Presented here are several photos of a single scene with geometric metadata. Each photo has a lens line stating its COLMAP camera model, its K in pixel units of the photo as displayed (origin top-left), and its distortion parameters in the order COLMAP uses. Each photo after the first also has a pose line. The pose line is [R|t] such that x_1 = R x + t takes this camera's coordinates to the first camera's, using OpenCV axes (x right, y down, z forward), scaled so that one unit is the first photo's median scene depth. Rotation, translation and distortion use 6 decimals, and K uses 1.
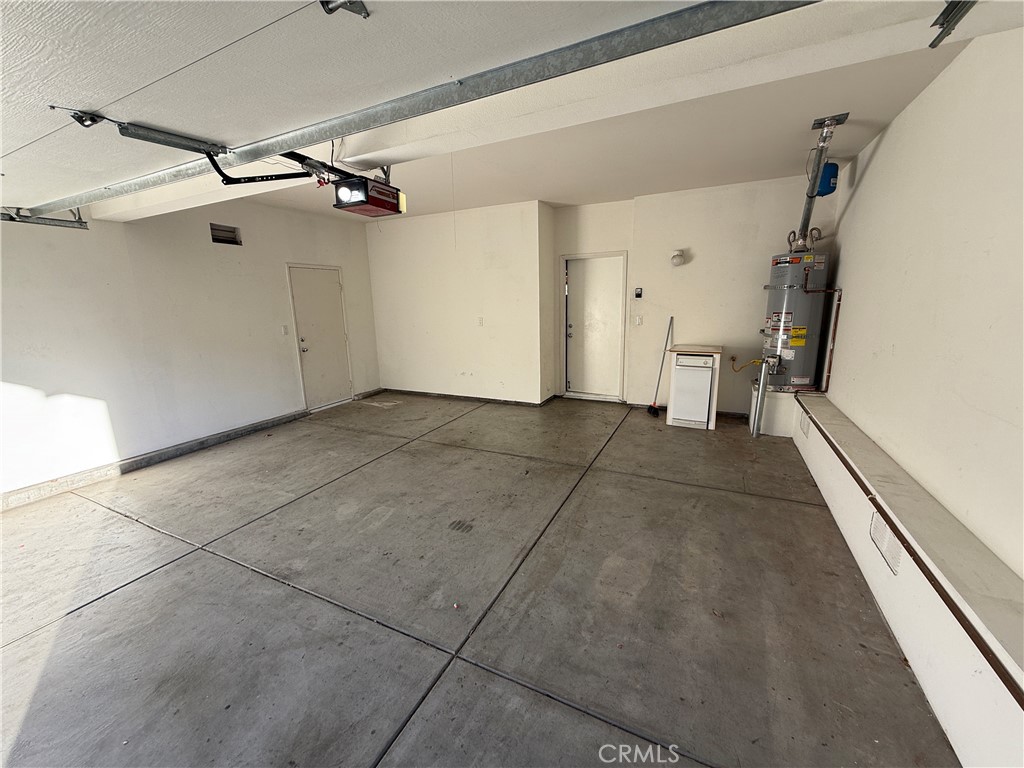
lens RADIAL K [[405.5, 0, 510.8], [0, 405.5, 381.2], [0, 0, 1]] dist [0.002111, 0.000293]
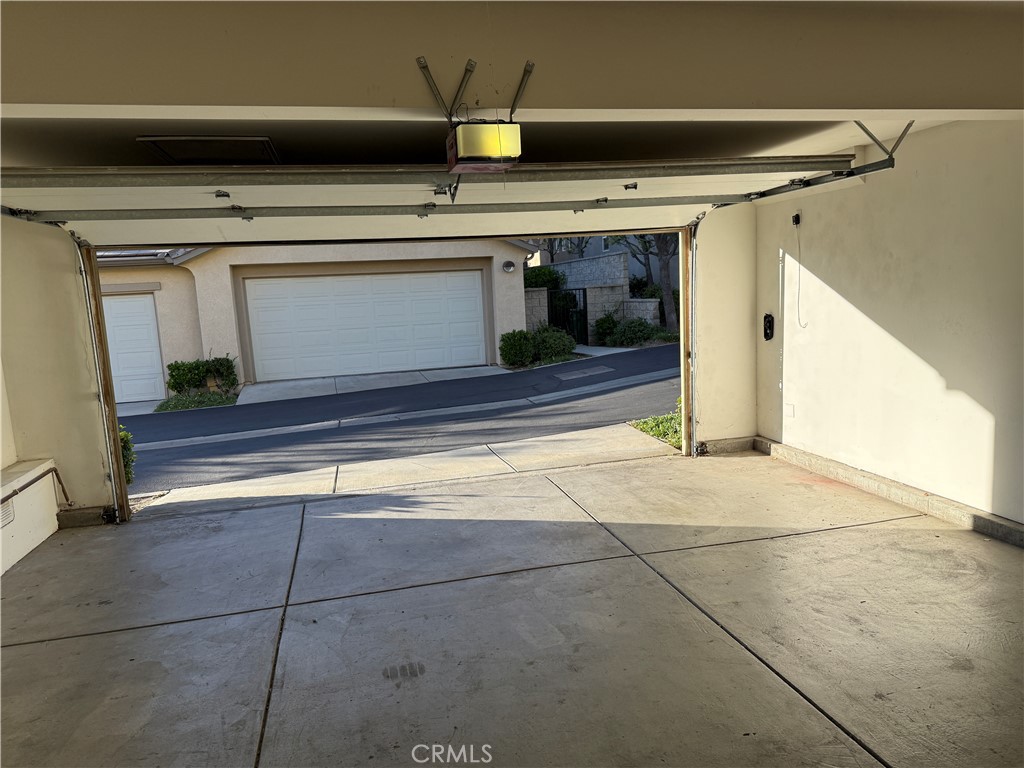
lens RADIAL K [[718.7, 0, 514.8], [0, 718.7, 386.8], [0, 0, 1]] dist [0.071168, -0.098795]
pose [[-0.770155, 0.149840, -0.620007, 0.299014], [-0.055623, 0.952537, 0.299298, -0.320219], [0.635426, 0.264992, -0.725267, 1.471924]]
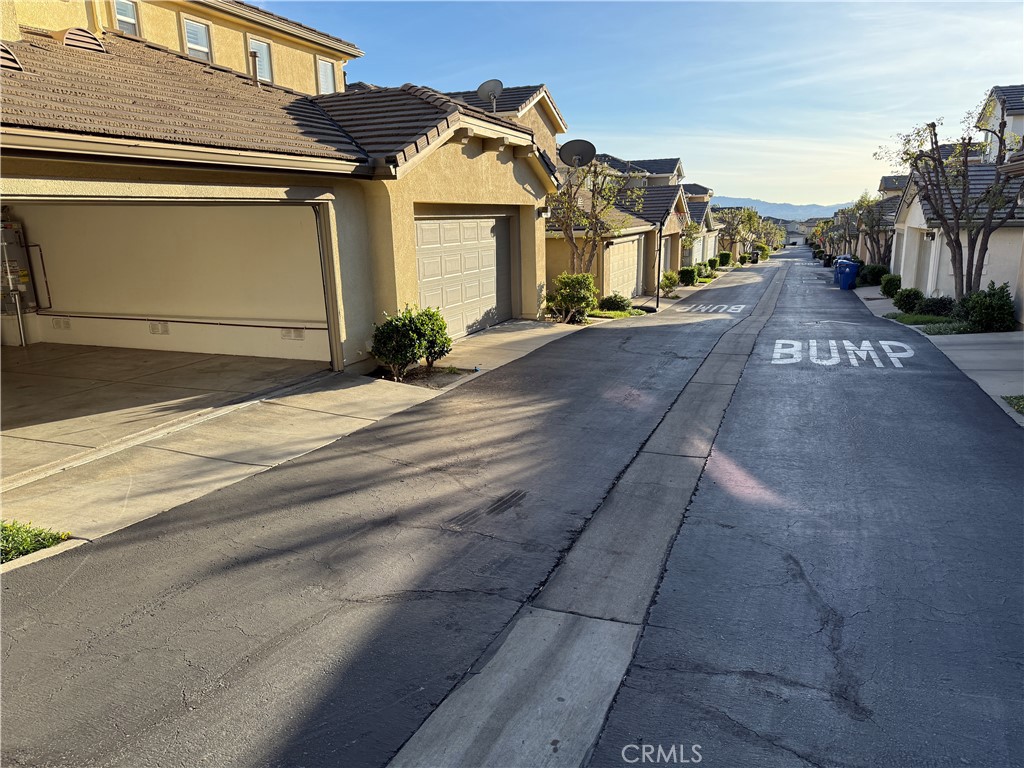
lens RADIAL K [[718.7, 0, 514.8], [0, 718.7, 386.8], [0, 0, 1]] dist [0.071168, -0.098795]
pose [[-0.089473, -0.205037, 0.974656, -2.645496], [0.226686, 0.948706, 0.220388, 0.124861], [-0.969849, 0.240660, -0.038405, -0.694548]]
